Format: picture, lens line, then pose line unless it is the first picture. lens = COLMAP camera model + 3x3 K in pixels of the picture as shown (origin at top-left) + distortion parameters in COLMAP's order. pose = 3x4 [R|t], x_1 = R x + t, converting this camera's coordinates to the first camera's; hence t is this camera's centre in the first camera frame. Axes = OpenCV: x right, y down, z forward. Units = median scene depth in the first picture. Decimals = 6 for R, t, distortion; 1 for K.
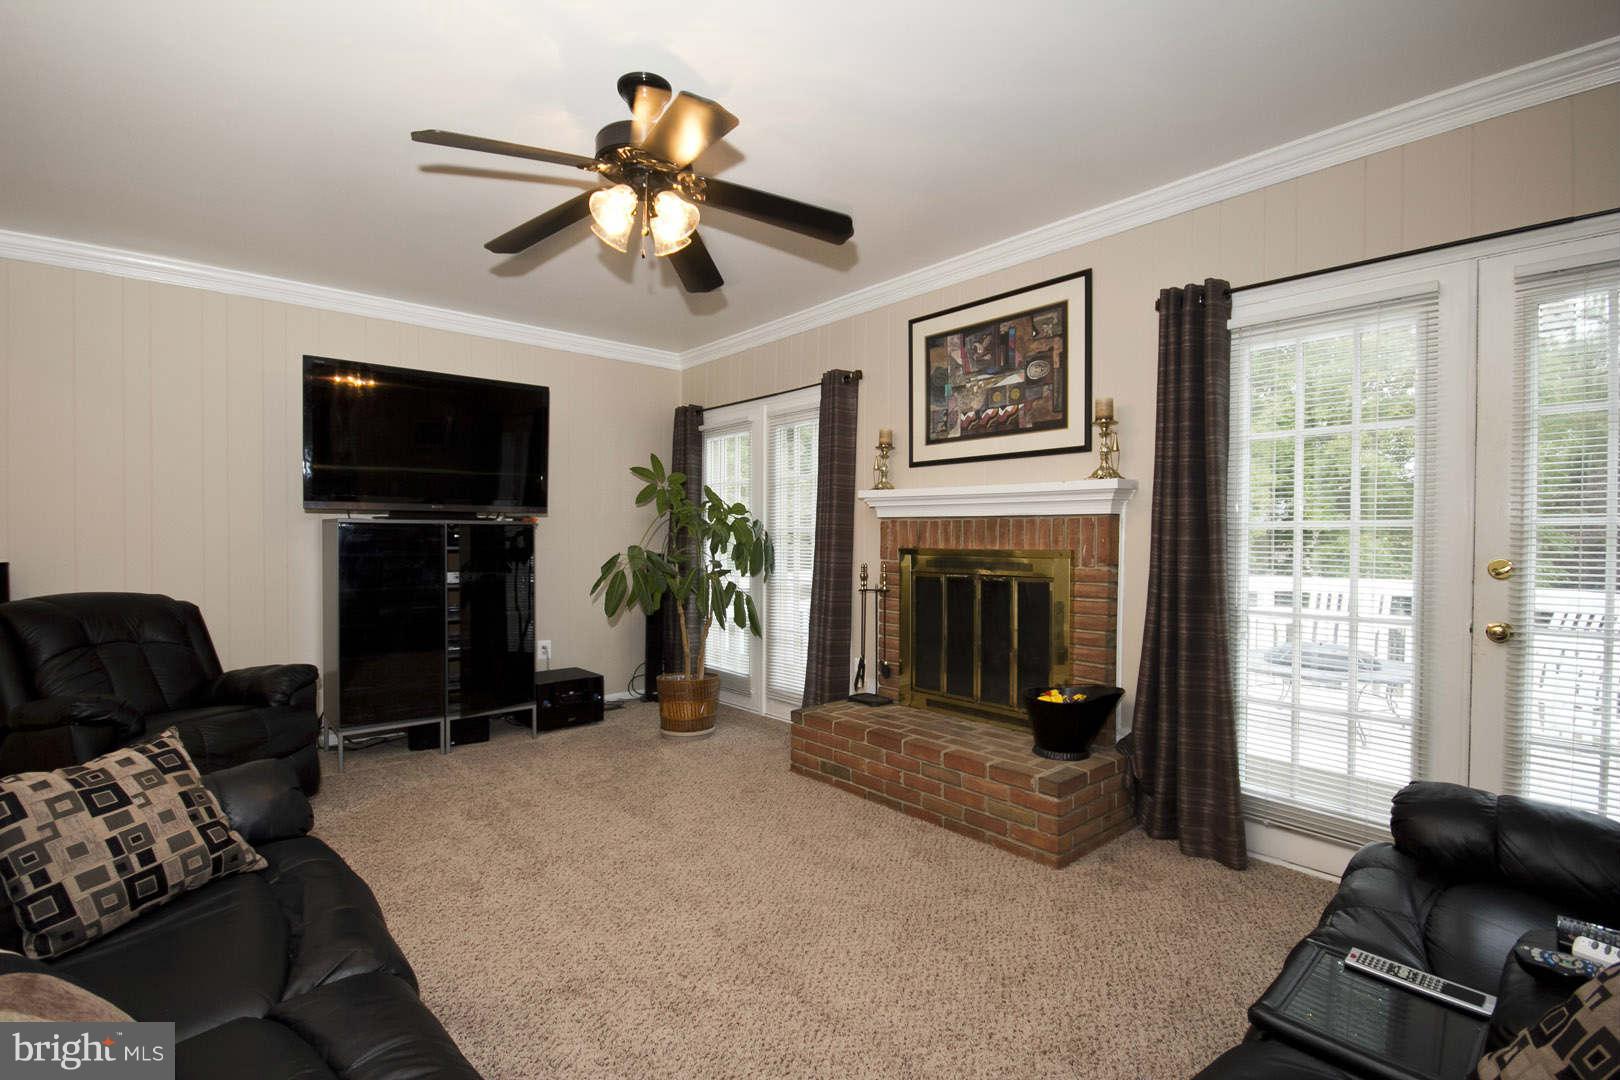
lens RADIAL K [[746.7, 0, 808.4], [0, 746.7, 532.8], [0, 0, 1]] dist [0.005936, 0.000880]
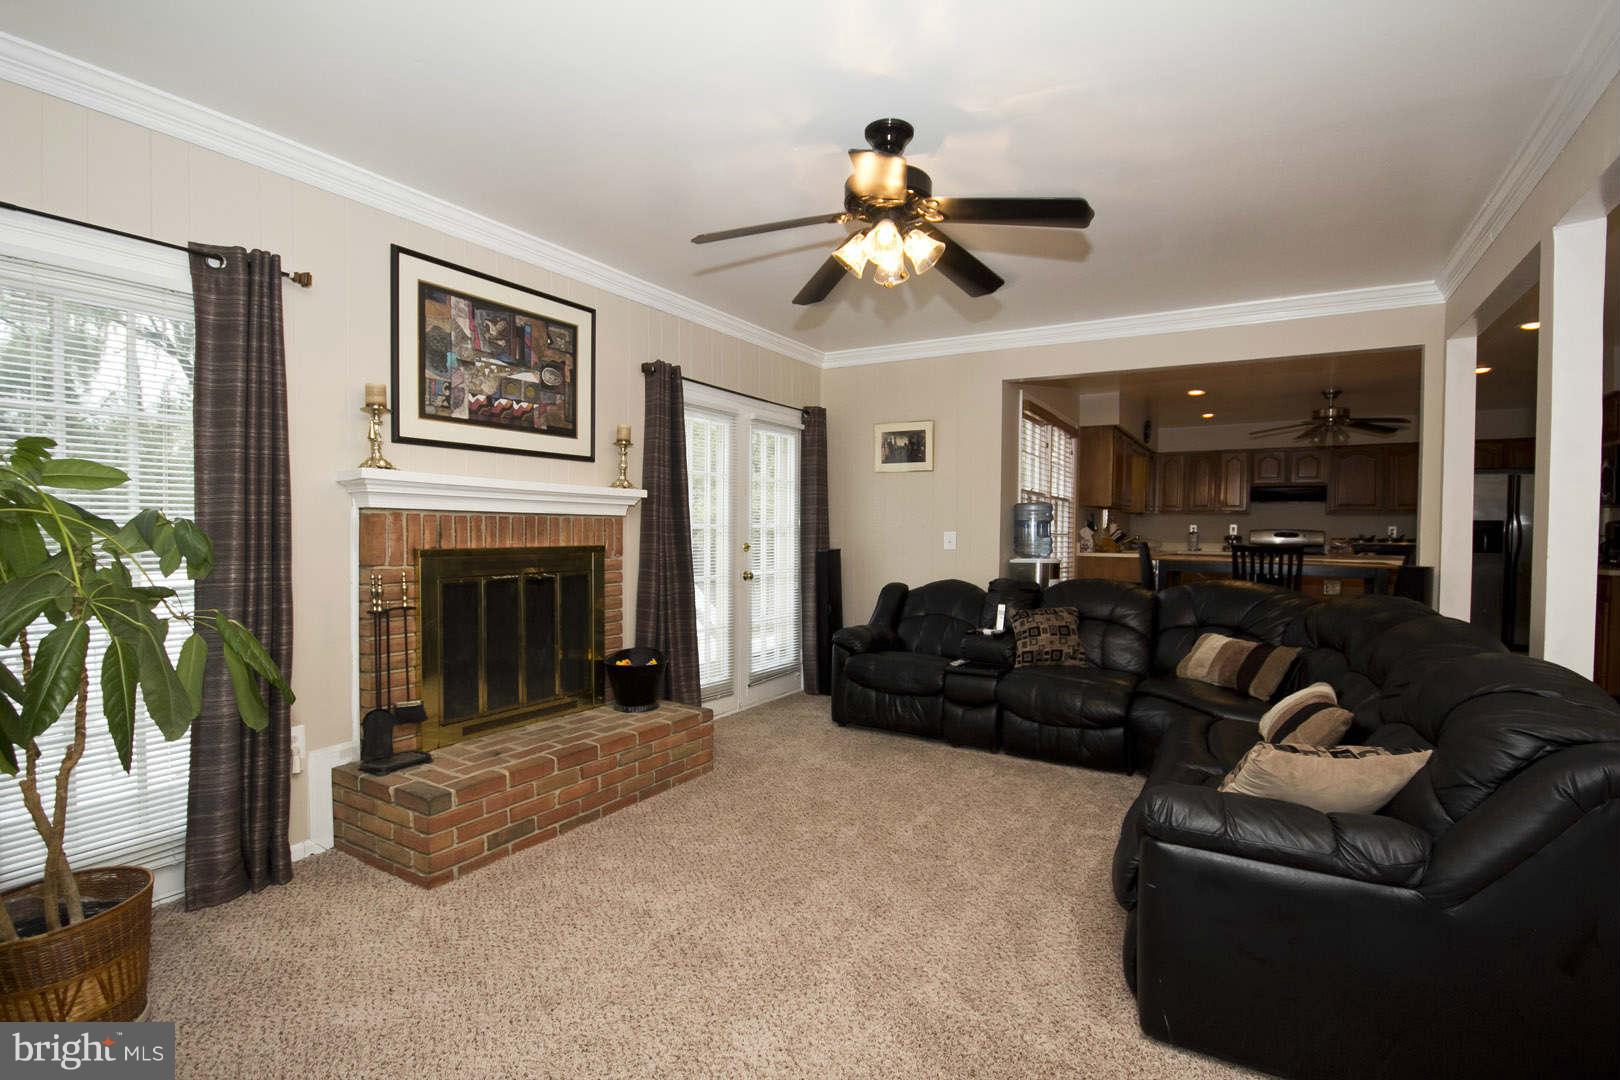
lens RADIAL K [[746.7, 0, 804.1], [0, 746.7, 543.0], [0, 0, 1]] dist [0.005936, 0.000880]
pose [[-0.273632, -0.019557, 0.961636, -0.762340], [-0.008087, 0.999805, 0.018032, -0.003498], [-0.961800, -0.002843, -0.273737, 0.878578]]
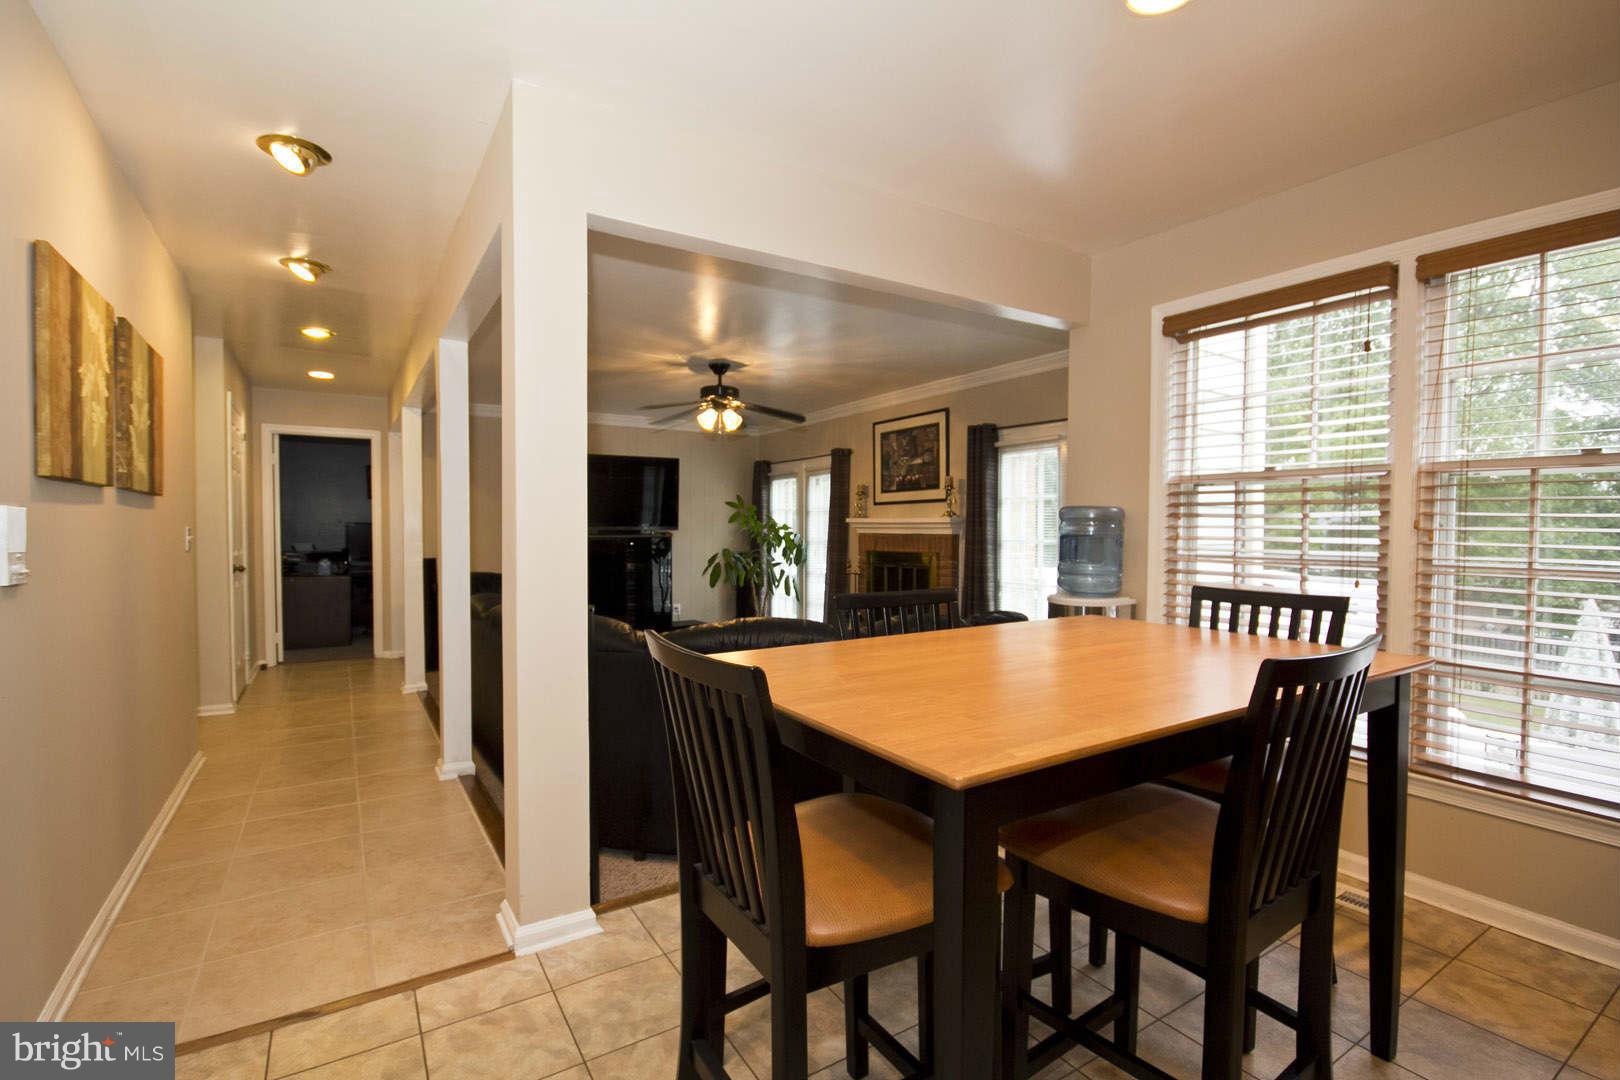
lens RADIAL K [[746.7, 0, 812.0], [0, 746.7, 543.1], [0, 0, 1]] dist [0.005936, 0.000880]
pose [[0.988866, -0.000478, -0.148811, 0.277057], [0.003295, 0.999820, 0.018679, -0.033389], [0.148775, -0.018961, 0.988689, -0.860367]]
